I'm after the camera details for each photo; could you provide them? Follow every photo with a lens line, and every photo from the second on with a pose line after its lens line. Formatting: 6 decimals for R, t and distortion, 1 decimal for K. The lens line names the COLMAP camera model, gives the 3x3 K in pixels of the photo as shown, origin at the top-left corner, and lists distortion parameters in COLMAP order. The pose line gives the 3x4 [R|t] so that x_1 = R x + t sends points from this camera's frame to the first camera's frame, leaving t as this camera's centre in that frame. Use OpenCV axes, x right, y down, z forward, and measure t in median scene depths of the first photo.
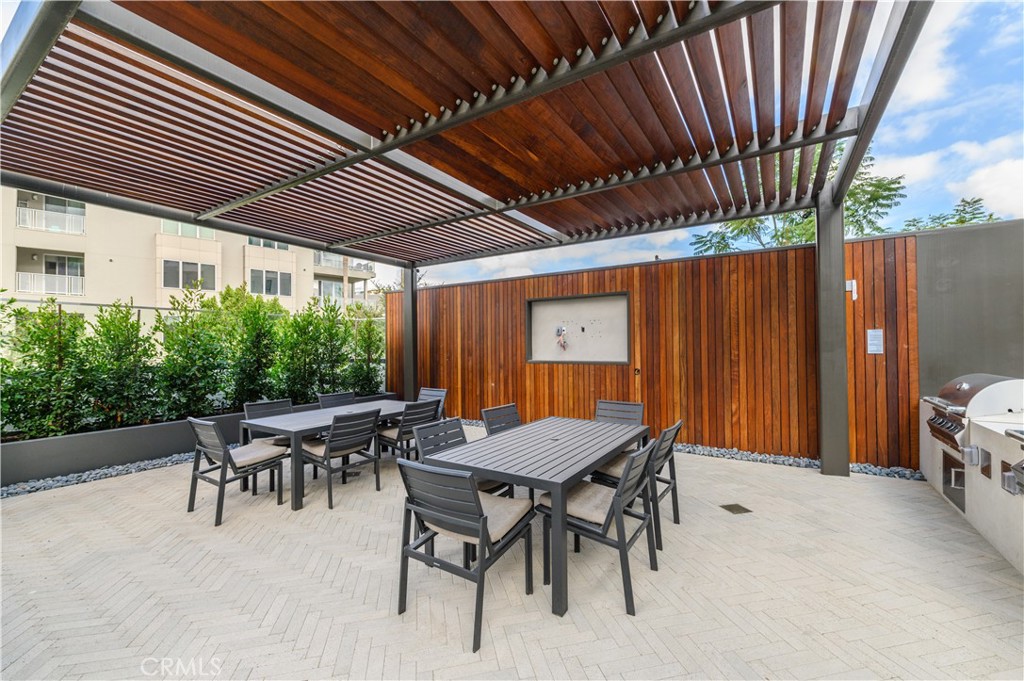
lens RADIAL K [[412.1, 0, 516.9], [0, 412.1, 341.7], [0, 0, 1]] dist [0.006961, -0.000272]
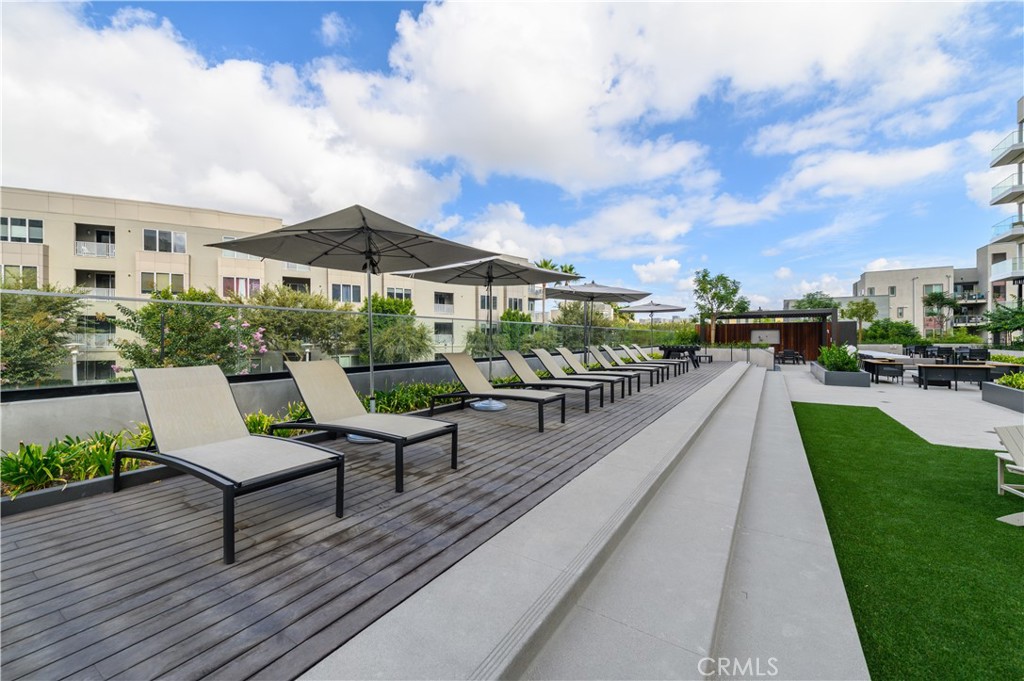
lens RADIAL K [[398.3, 0, 509.6], [0, 398.3, 341.5], [0, 0, 1]] dist [0.024569, -0.010320]
pose [[0.999552, 0.004264, -0.029622, -2.628281], [-0.003693, 0.999807, 0.019308, -0.051585], [0.029699, -0.019189, 0.999375, -3.611402]]
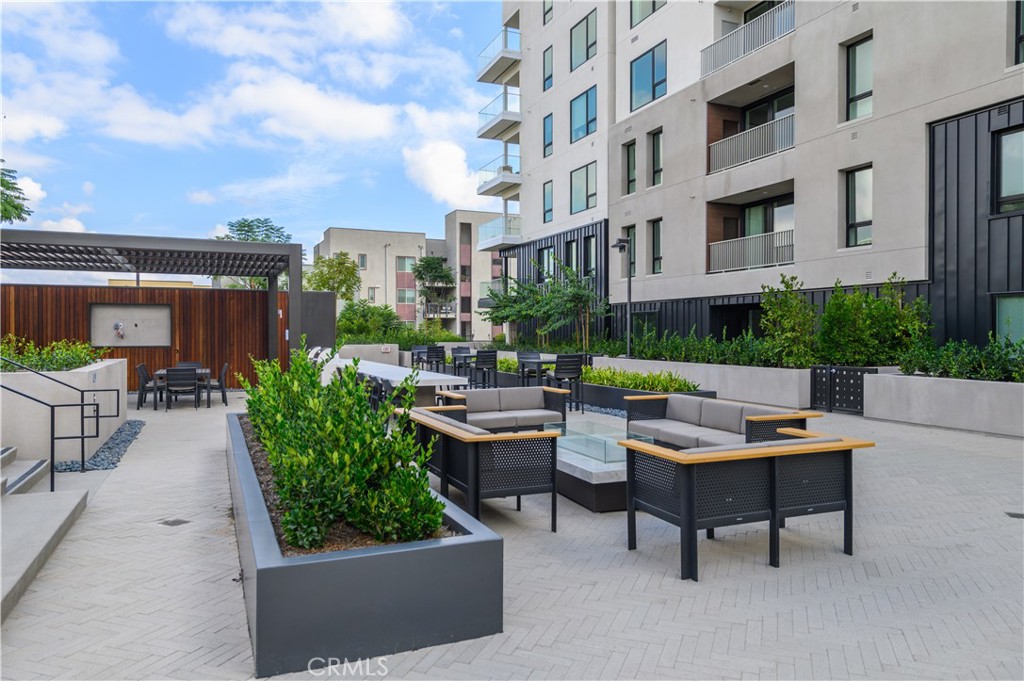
lens RADIAL K [[693.2, 0, 512.0], [0, 693.2, 340.5], [0, 0, 1]] dist [0.010617, -0.003186]
pose [[0.568826, -0.001261, 0.822457, -1.234965], [-0.010641, 0.999904, 0.008893, -0.012628], [-0.822389, -0.013810, 0.568758, -1.705817]]
